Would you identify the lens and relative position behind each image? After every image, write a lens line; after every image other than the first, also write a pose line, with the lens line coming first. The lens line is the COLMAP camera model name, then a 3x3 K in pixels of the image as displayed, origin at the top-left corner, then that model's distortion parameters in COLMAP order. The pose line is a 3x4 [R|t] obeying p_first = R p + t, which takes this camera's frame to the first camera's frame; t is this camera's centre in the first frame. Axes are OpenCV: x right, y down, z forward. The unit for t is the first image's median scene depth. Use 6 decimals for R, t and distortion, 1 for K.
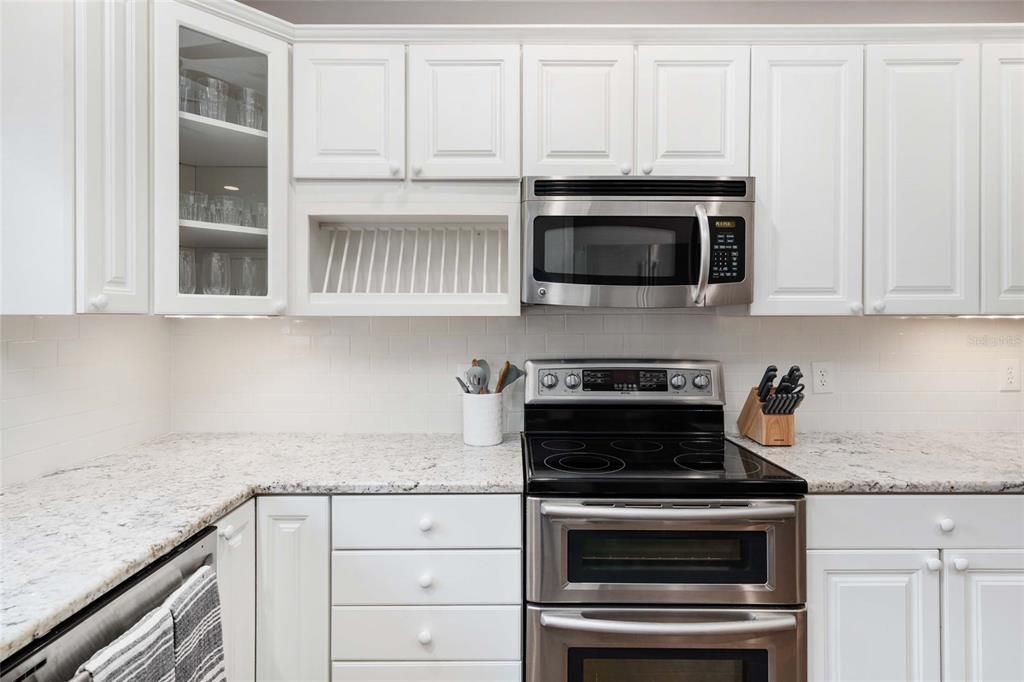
lens RADIAL K [[499.5, 0, 520.4], [0, 499.5, 324.3], [0, 0, 1]] dist [-0.004882, 0.000805]
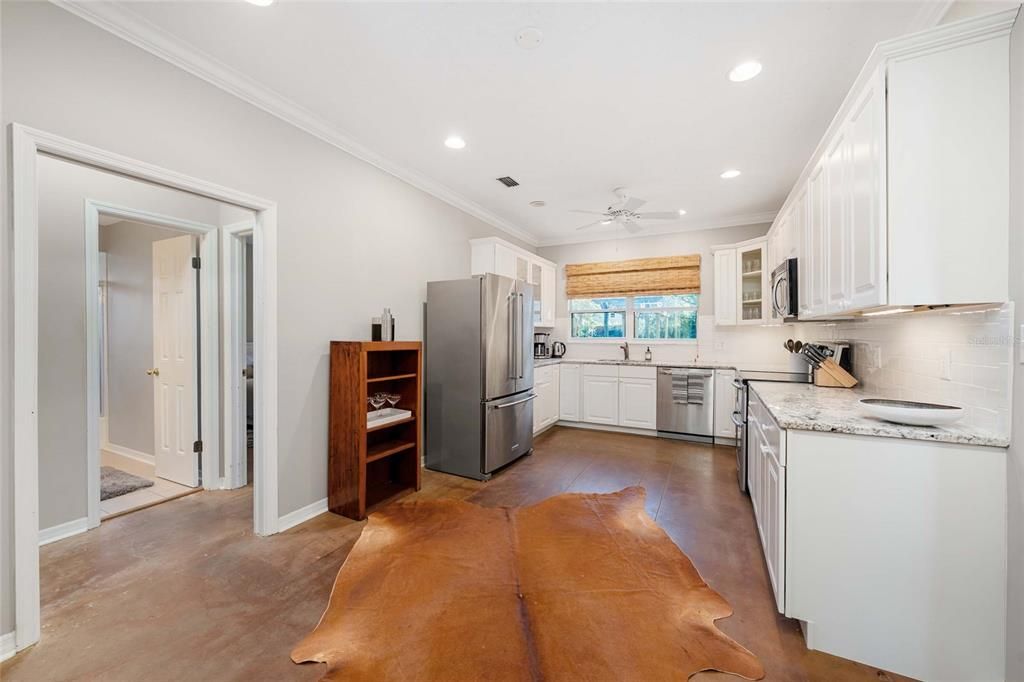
lens RADIAL K [[381.5, 0, 506.8], [0, 381.5, 339.0], [0, 0, 1]] dist [-0.005712, 0.000468]
pose [[-0.455027, 0.009108, -0.890431, 2.570693], [-0.005284, 0.999902, 0.012928, 0.054498], [0.890462, 0.010588, -0.454935, 0.632513]]
